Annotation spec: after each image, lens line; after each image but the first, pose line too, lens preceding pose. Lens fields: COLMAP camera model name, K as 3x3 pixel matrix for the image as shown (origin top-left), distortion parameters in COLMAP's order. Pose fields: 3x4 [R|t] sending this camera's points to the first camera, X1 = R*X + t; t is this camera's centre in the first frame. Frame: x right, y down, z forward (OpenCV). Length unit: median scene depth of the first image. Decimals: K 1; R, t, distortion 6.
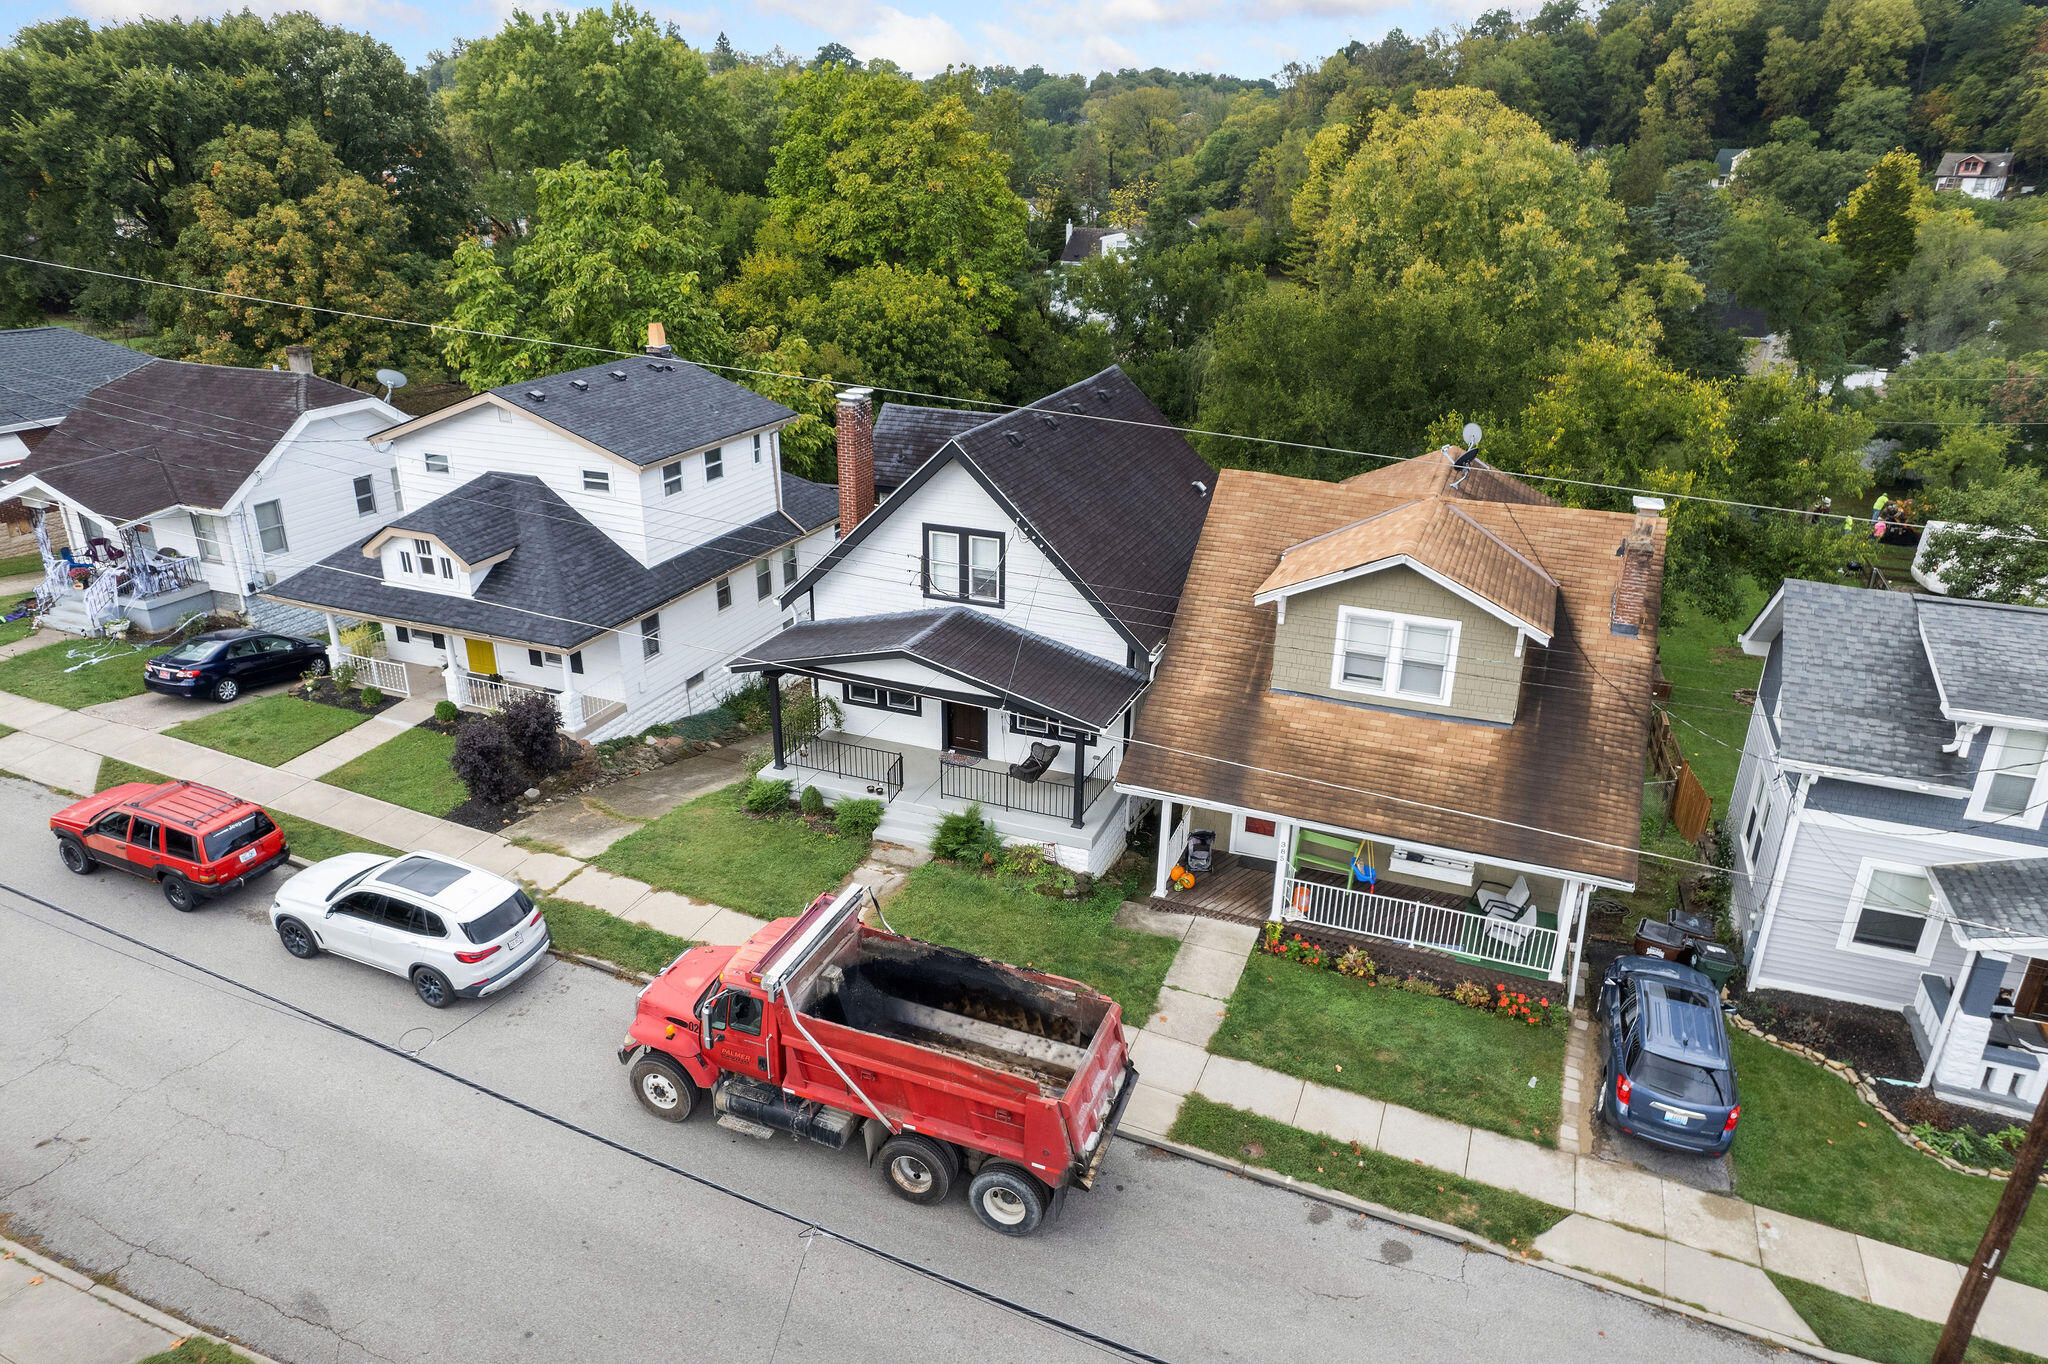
lens RADIAL K [[1308.0, 0, 1028.3], [0, 1308.0, 677.9], [0, 0, 1]] dist [-0.072788, 0.063095]
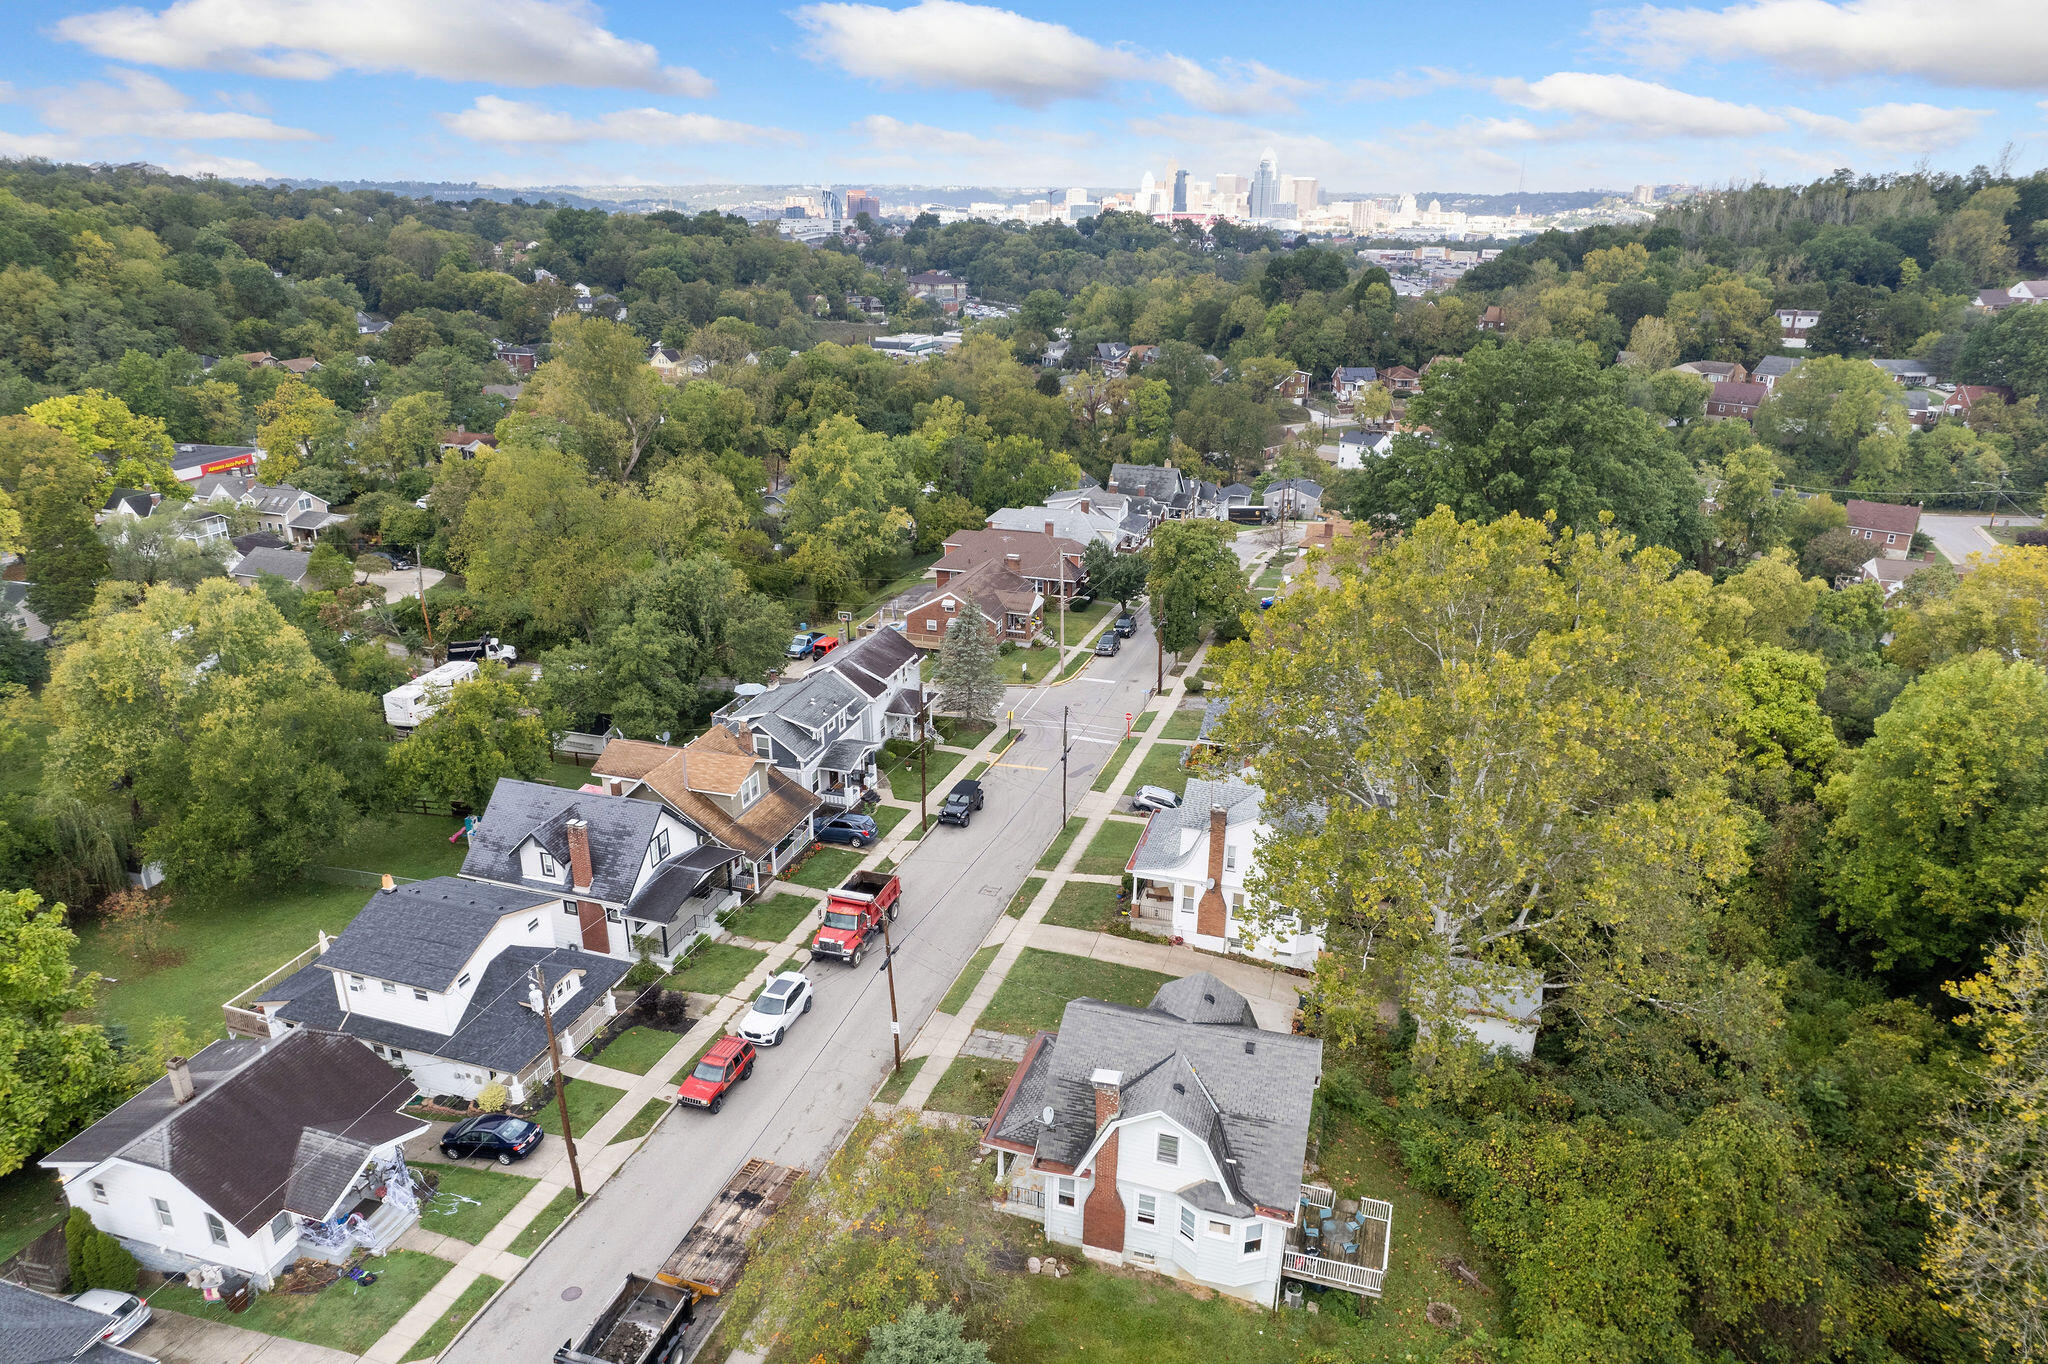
lens RADIAL K [[1316.3, 0, 1024.0], [0, 1316.3, 682.0], [0, 0, 1]] dist [-0.073673, 0.070284]
pose [[-0.075284, -0.361462, 0.929343, -2.436321], [0.370116, 0.855282, 0.362639, -1.057086], [-0.925930, 0.371266, 0.069393, 0.020771]]
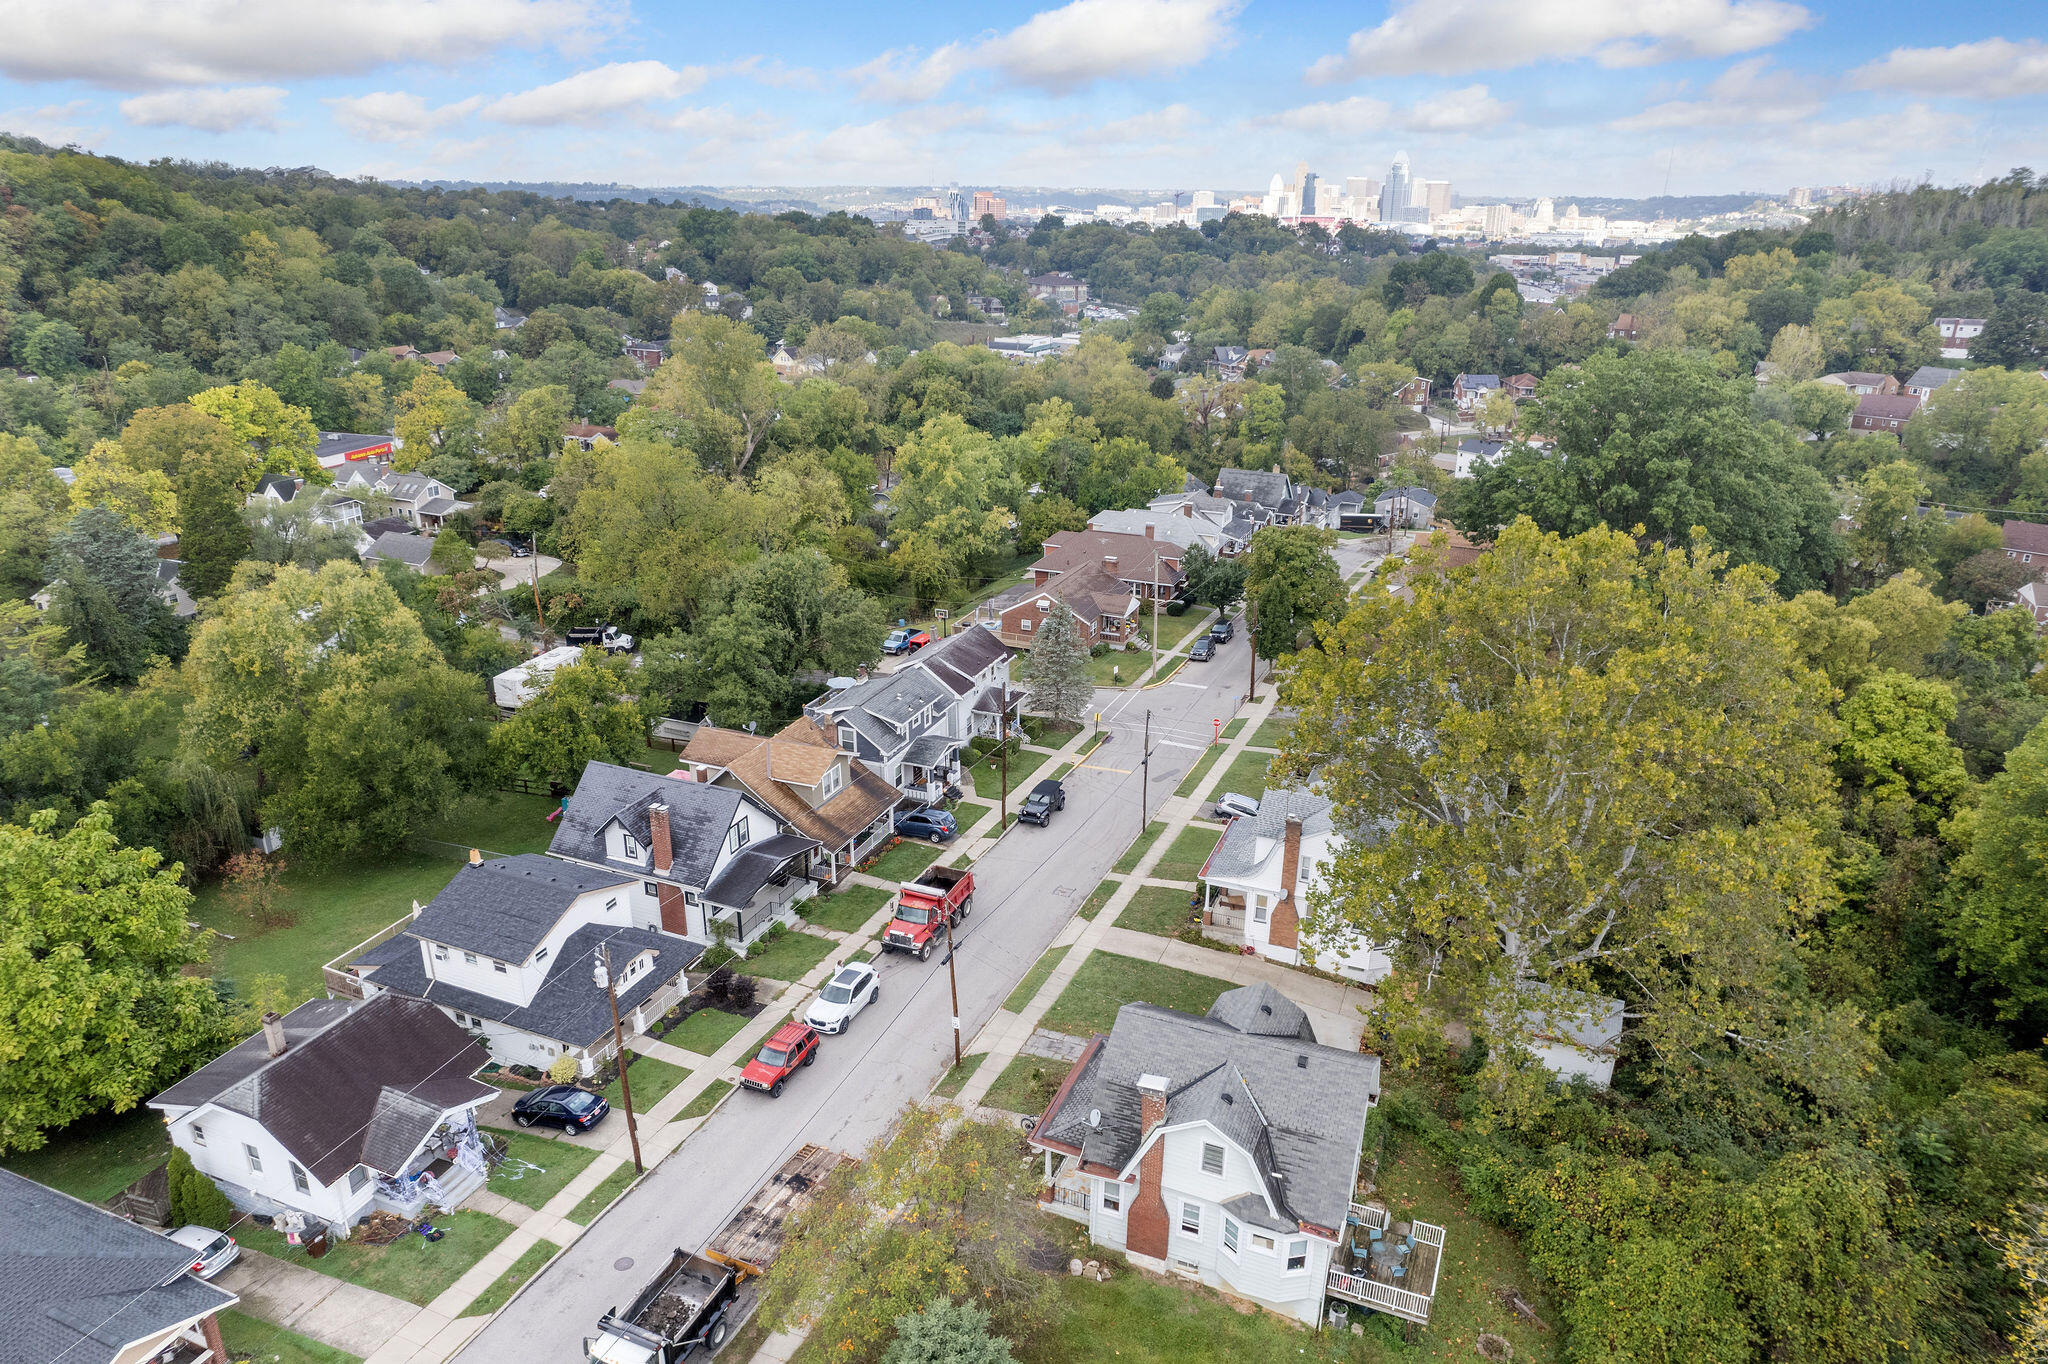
lens RADIAL K [[1316.3, 0, 1024.0], [0, 1316.3, 682.0], [0, 0, 1]] dist [-0.073673, 0.070284]
pose [[0.015911, -0.361173, 0.932363, -2.441360], [0.371620, 0.867820, 0.329829, -1.030458], [-0.928249, 0.341237, 0.148027, -0.042642]]
